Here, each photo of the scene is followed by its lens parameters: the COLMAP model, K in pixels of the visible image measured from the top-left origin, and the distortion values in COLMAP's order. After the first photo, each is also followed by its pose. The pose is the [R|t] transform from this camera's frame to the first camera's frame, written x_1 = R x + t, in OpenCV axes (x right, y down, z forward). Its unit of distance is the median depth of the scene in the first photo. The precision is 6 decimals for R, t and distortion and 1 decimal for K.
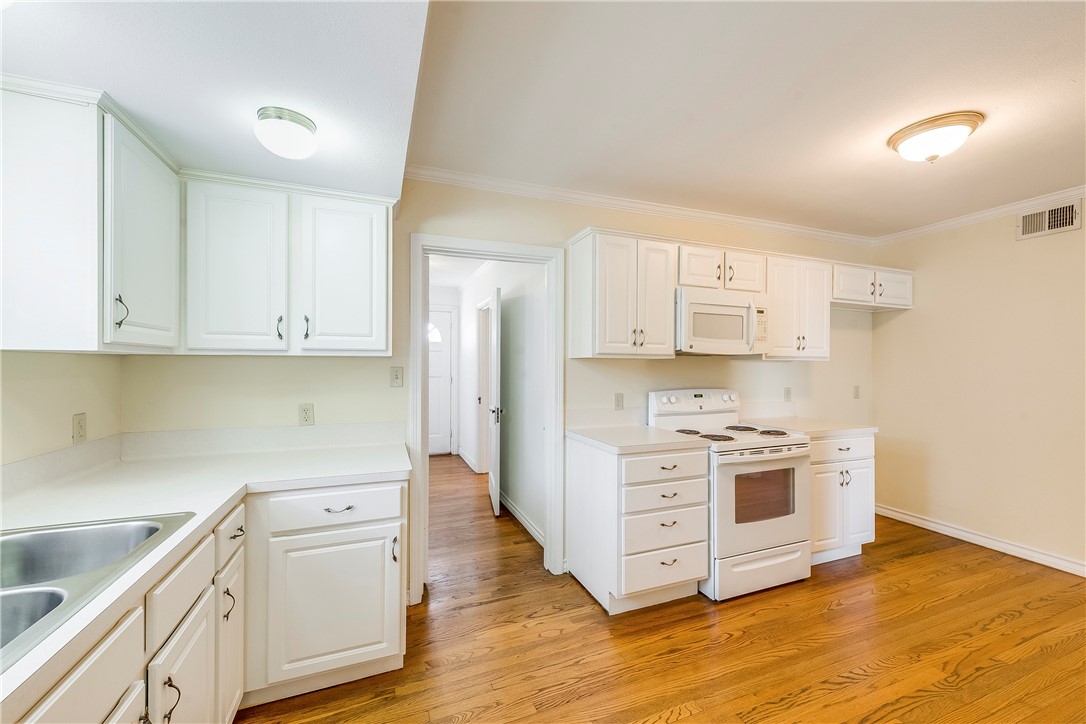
lens RADIAL K [[428.0, 0, 543.7], [0, 428.0, 361.8], [0, 0, 1]] dist [0.011032, -0.000587]
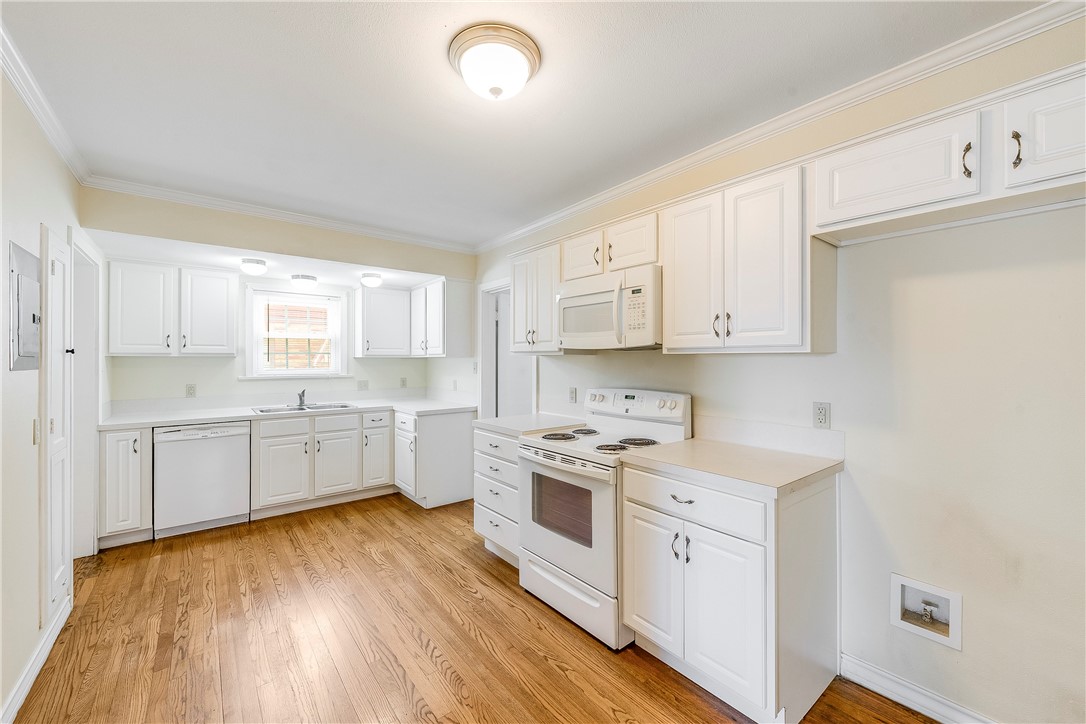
lens RADIAL K [[428.0, 0, 543.8], [0, 428.0, 355.6], [0, 0, 1]] dist [0.001356, -0.000152]
pose [[0.295160, -0.013191, -0.955357, 1.329841], [0.007749, 0.999905, -0.011412, 0.006237], [0.955416, -0.004035, 0.295235, 0.694688]]
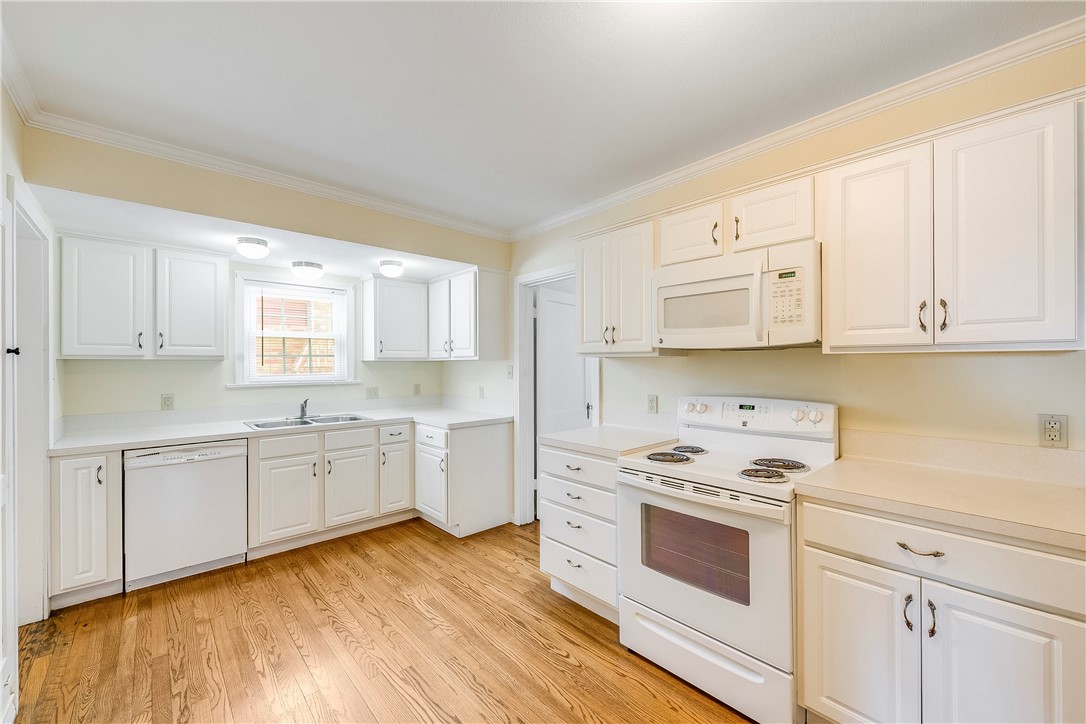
lens RADIAL K [[430.7, 0, 546.2], [0, 430.7, 360.7], [0, 0, 1]] dist [-0.000189, -0.000001]
pose [[0.360927, -0.011424, -0.932524, 1.065238], [0.010597, 0.999911, -0.008148, 0.006680], [0.932534, -0.006941, 0.361016, 0.522278]]
